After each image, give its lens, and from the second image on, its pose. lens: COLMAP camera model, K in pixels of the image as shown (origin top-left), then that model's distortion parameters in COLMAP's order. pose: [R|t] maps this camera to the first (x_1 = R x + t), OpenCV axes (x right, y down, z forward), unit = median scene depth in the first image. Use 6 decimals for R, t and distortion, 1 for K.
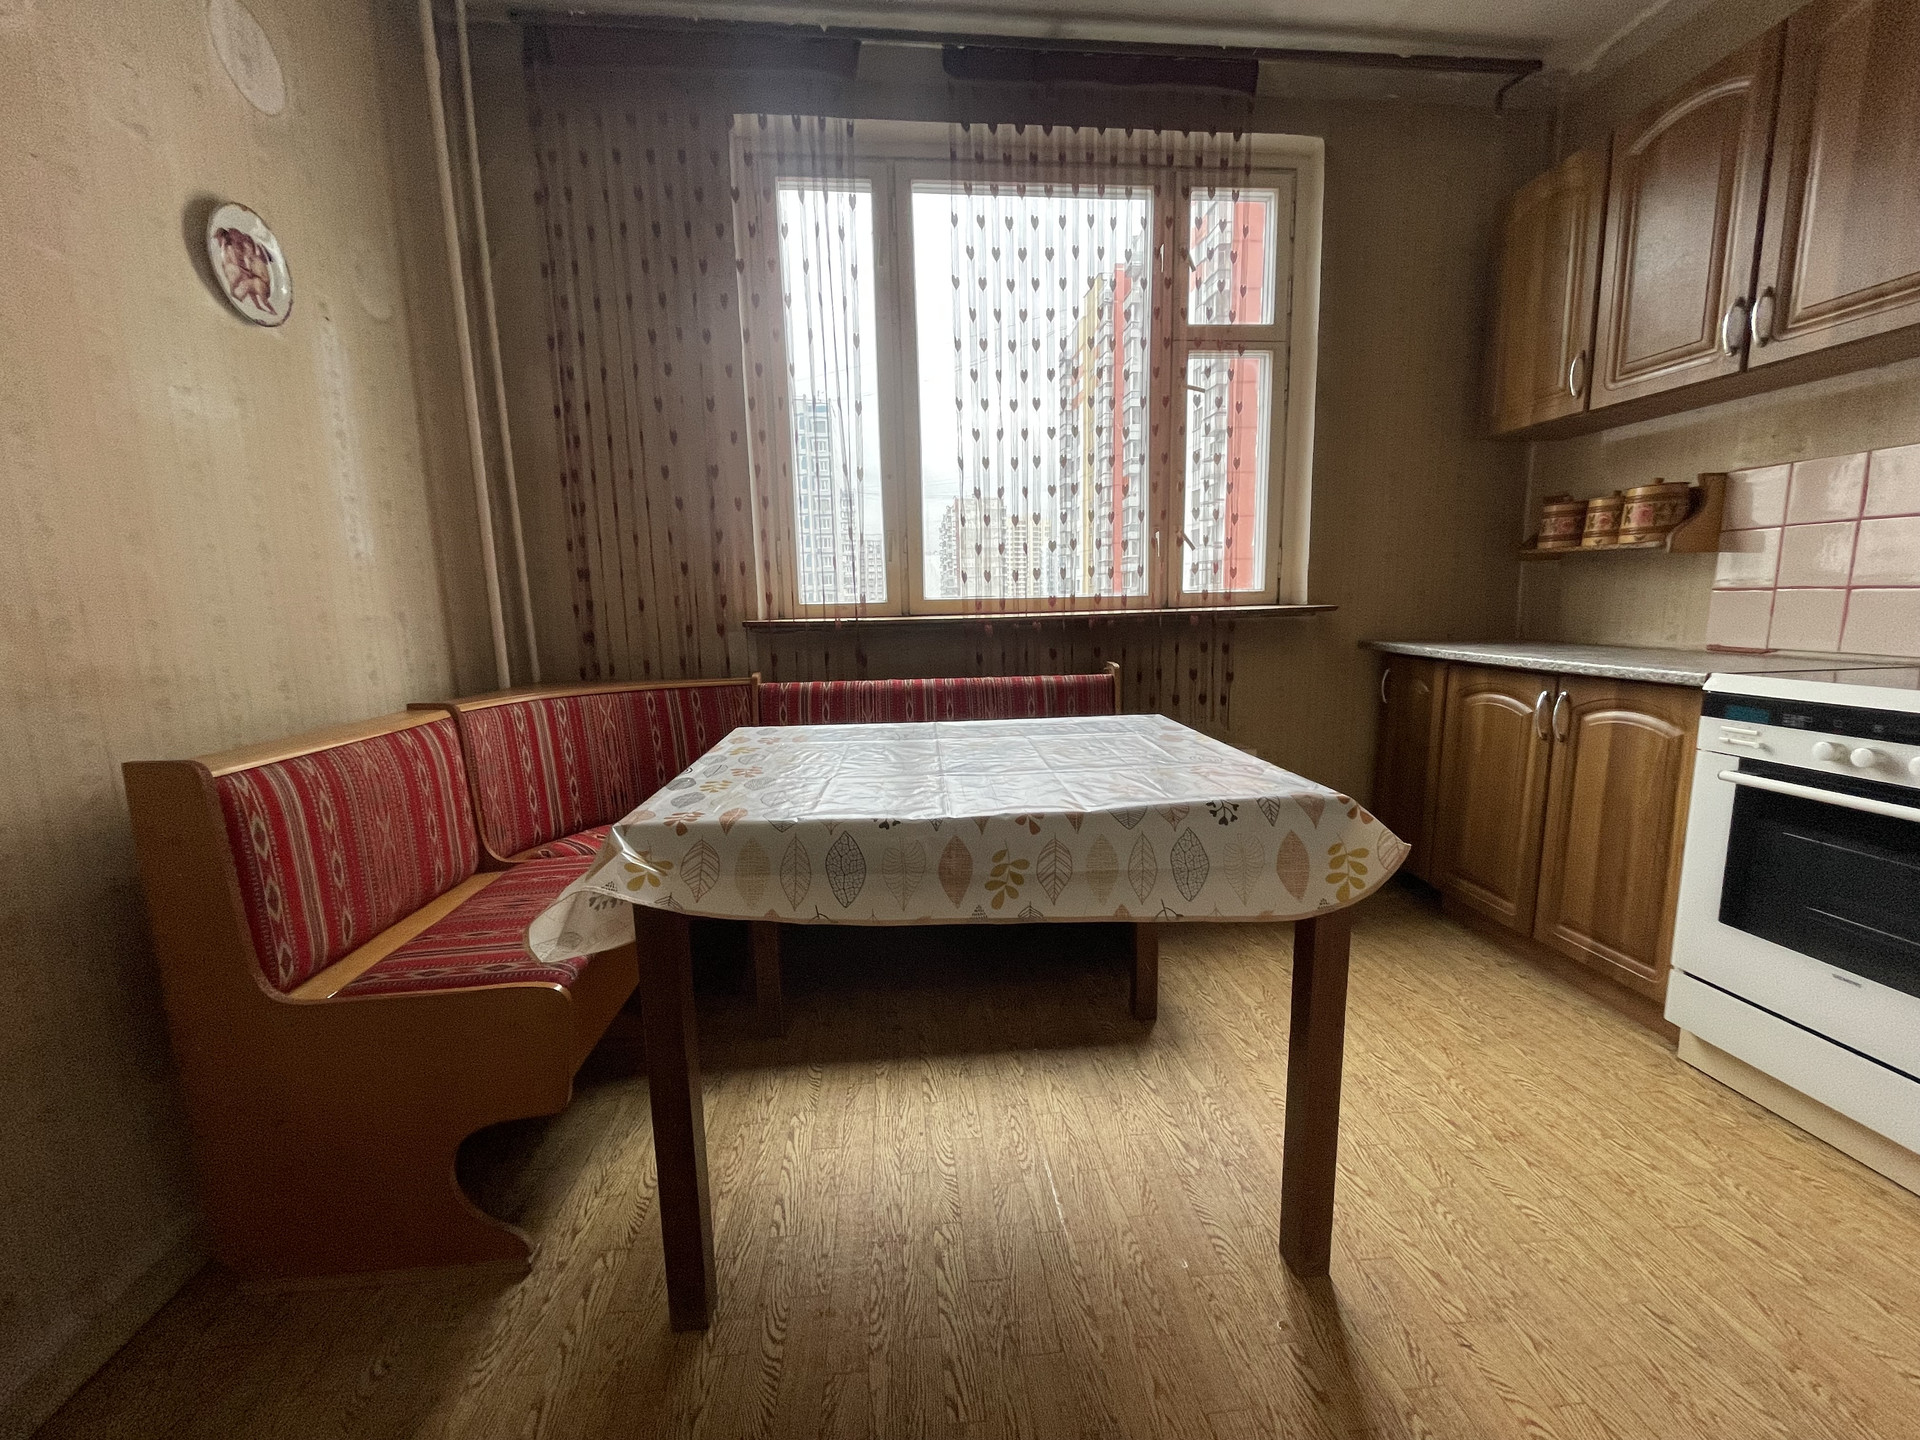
lens RADIAL K [[779.3, 0, 960.2], [0, 779.3, 717.5], [0, 0, 1]] dist [-0.003055, 0.000342]
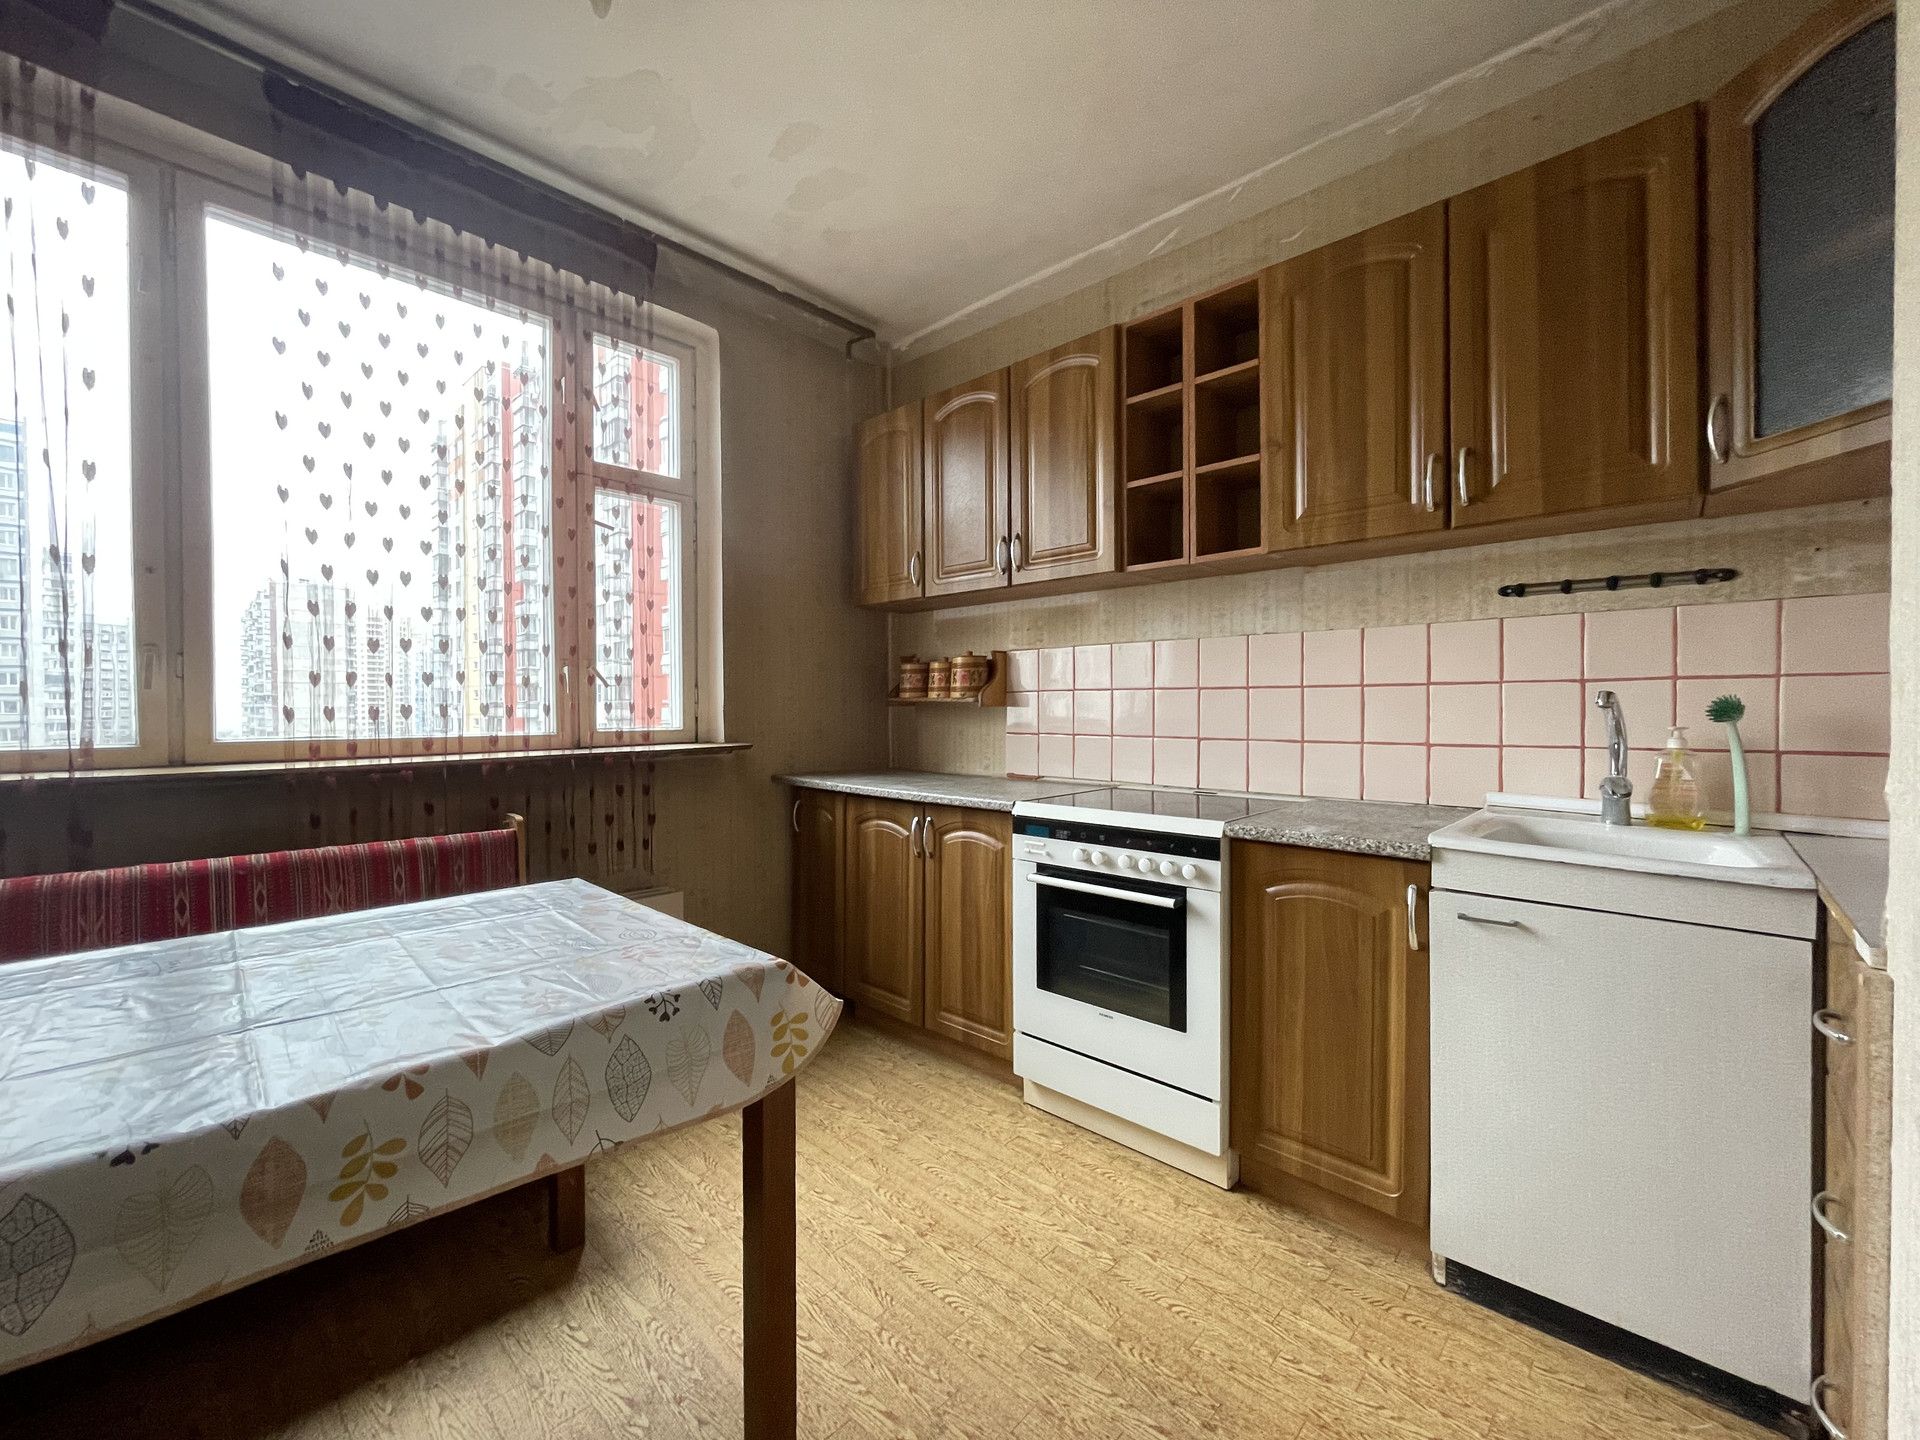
lens RADIAL K [[779.3, 0, 963.5], [0, 779.3, 718.2], [0, 0, 1]] dist [-0.003055, 0.000342]
pose [[0.749665, 0.010334, 0.661737, -0.003527], [0.087643, 0.989522, -0.114742, -0.039367], [-0.655989, 0.144015, 0.740904, 0.021903]]
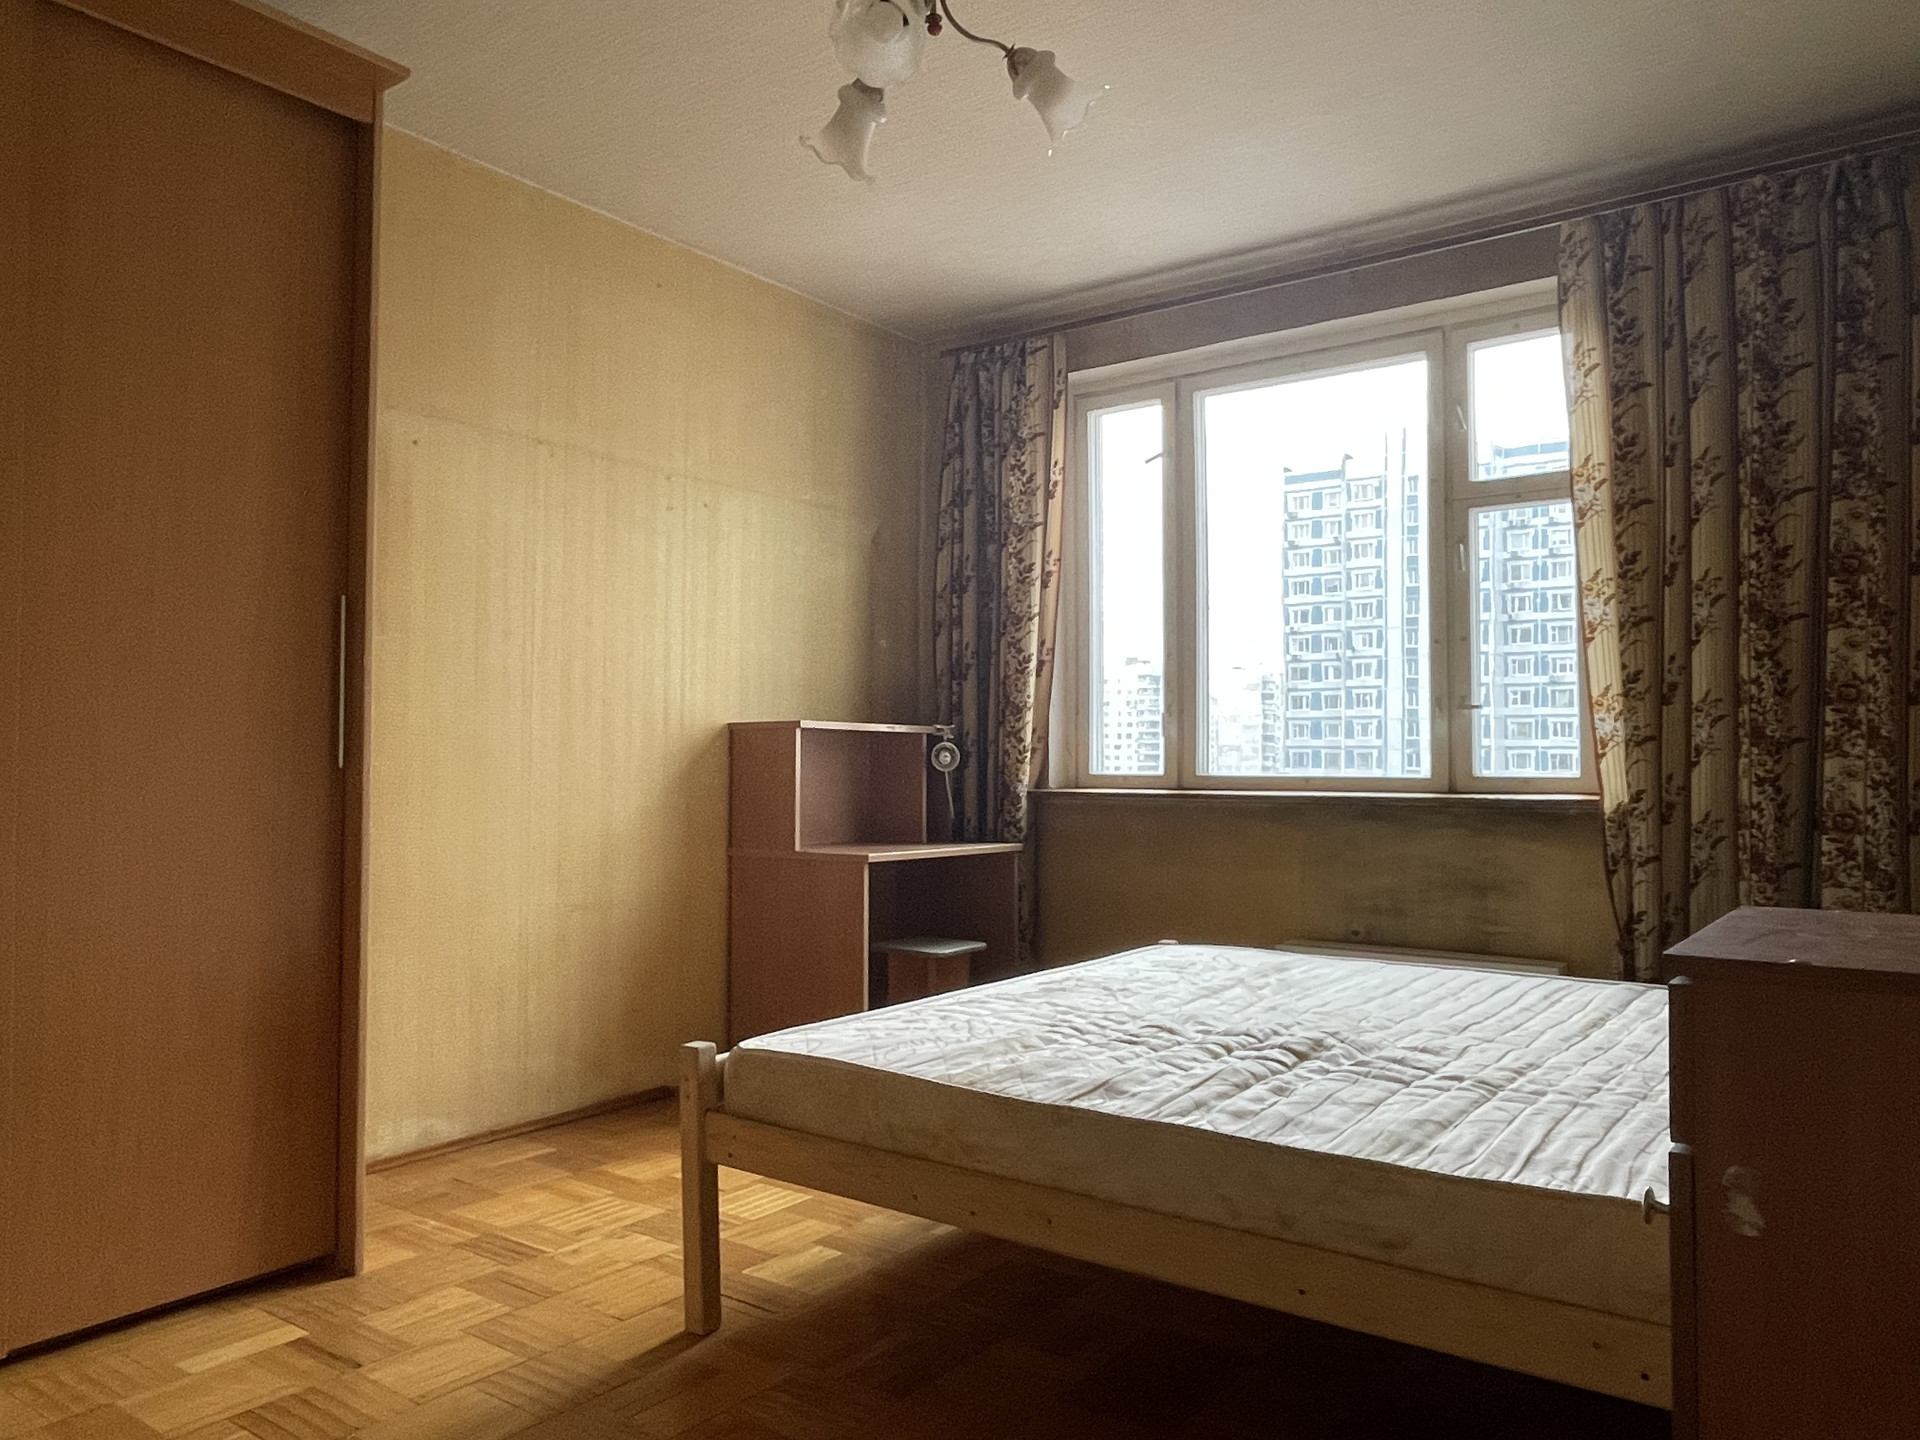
lens RADIAL K [[1350.0, 0, 960.7], [0, 1350.0, 716.2], [0, 0, 1]] dist [-0.004756, -0.000601]
pose [[0.744252, 0.005073, -0.667879, 1.104014], [-0.124234, 0.983571, -0.130970, 0.048637], [0.656243, 0.180448, 0.732655, -0.588639]]
